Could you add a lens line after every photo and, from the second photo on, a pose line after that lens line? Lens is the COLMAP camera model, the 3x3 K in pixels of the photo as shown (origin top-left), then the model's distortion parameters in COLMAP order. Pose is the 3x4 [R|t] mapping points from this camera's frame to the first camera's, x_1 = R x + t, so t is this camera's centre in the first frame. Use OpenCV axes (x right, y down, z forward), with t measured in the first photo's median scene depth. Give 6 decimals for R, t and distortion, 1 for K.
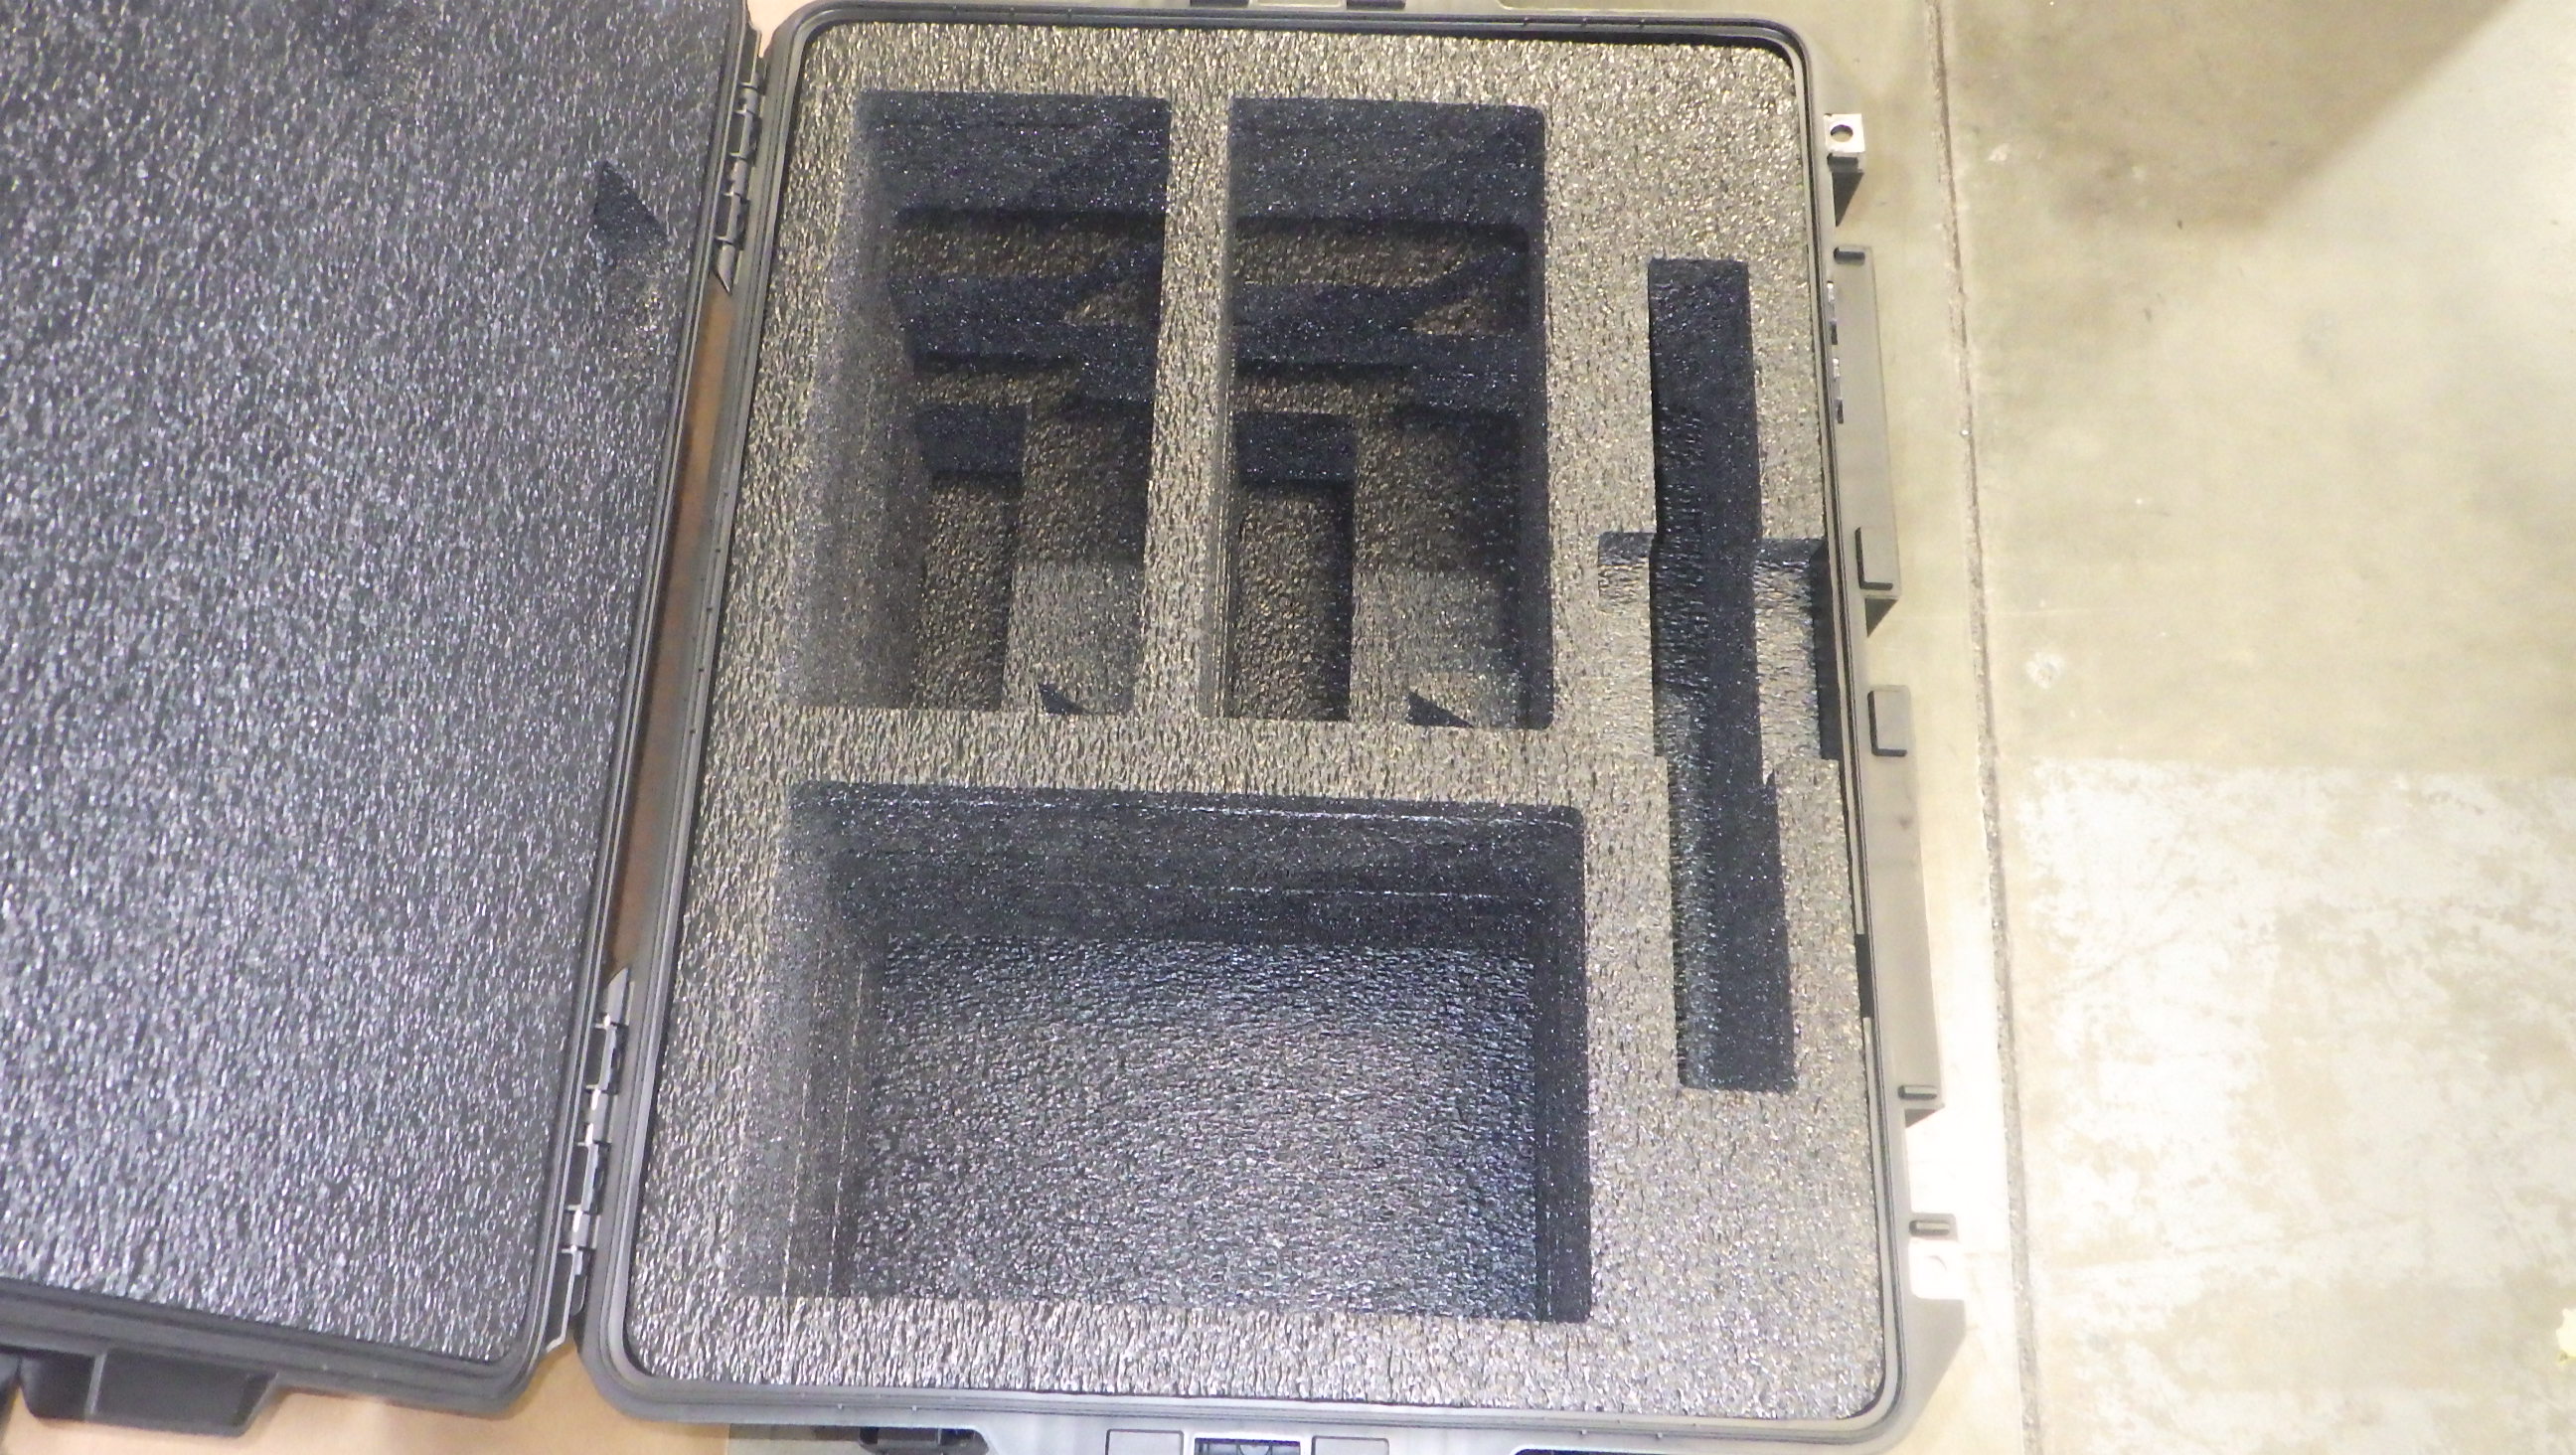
lens RADIAL K [[2122.6, 0, 1288.0], [0, 2122.6, 727.5], [0, 0, 1]] dist [0.018867, -0.003313]
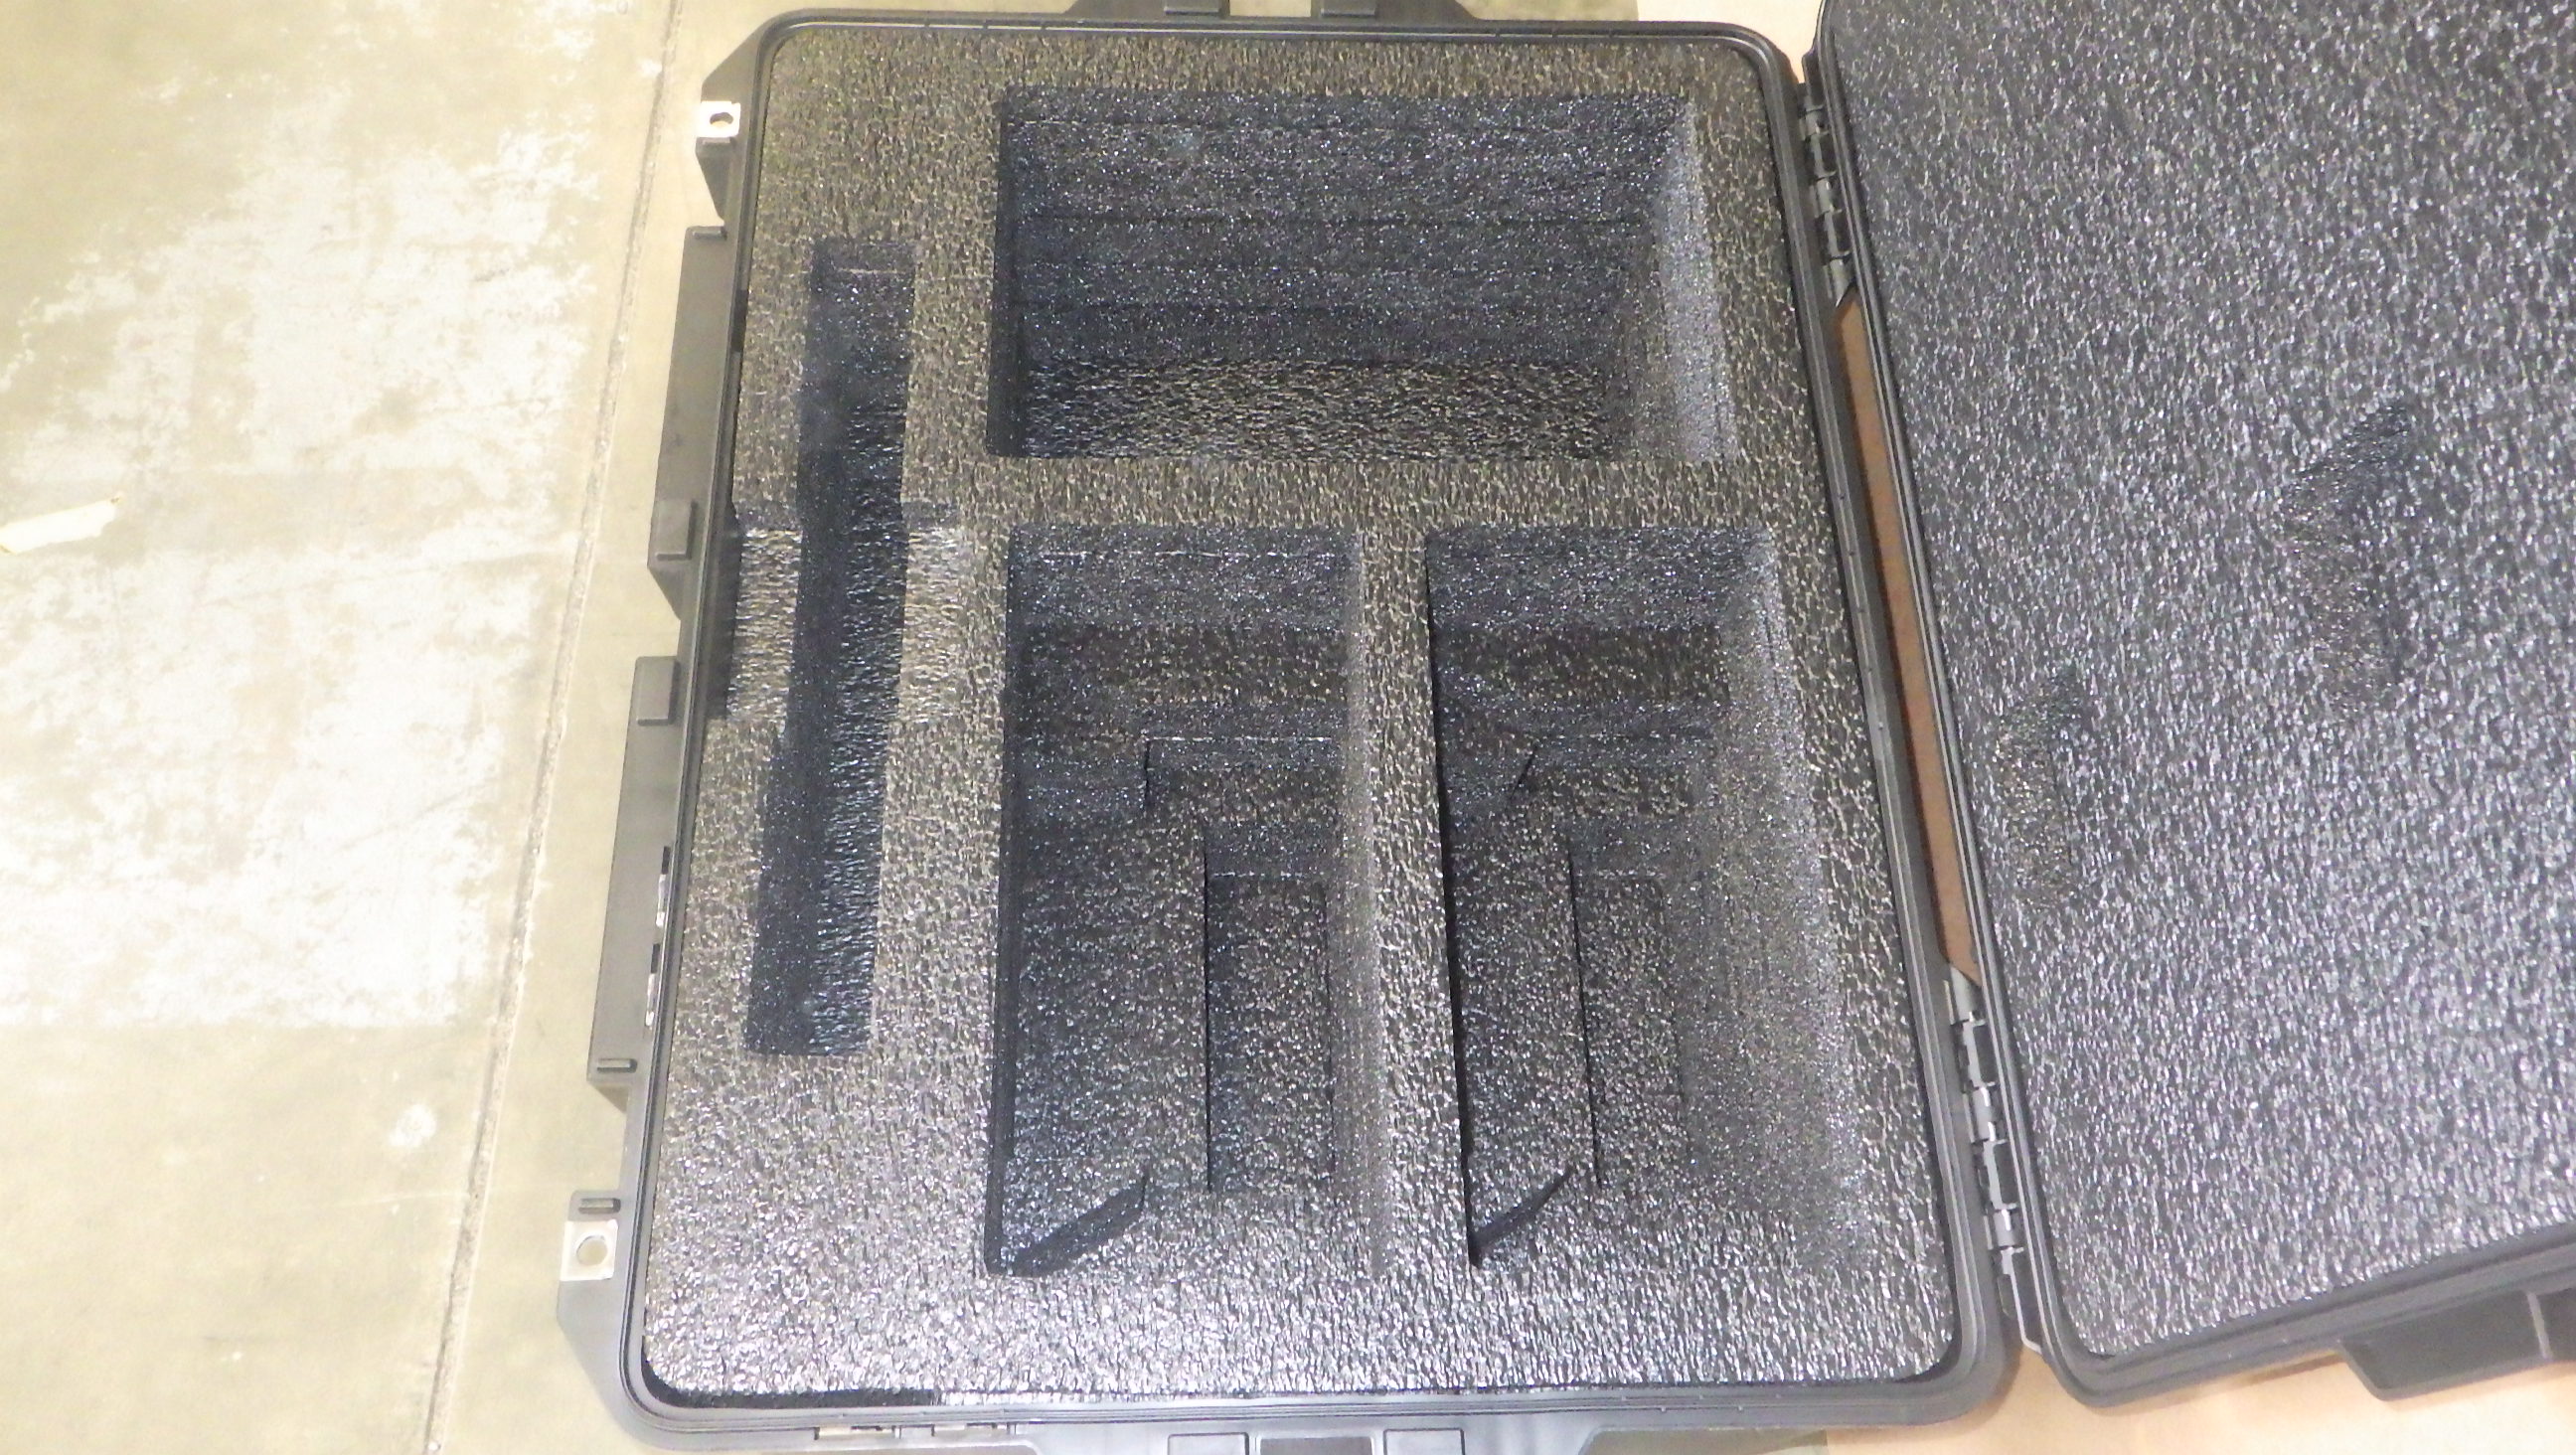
lens RADIAL K [[2253.3, 0, 1325.4], [0, 2253.3, 590.4], [0, 0, 1]] dist [0.016760, 0.002339]
pose [[-0.997476, 0.046168, -0.053940, 0.028068], [-0.070998, -0.653047, 0.753982, -0.720719], [-0.000415, 0.755909, 0.654677, 0.269217]]
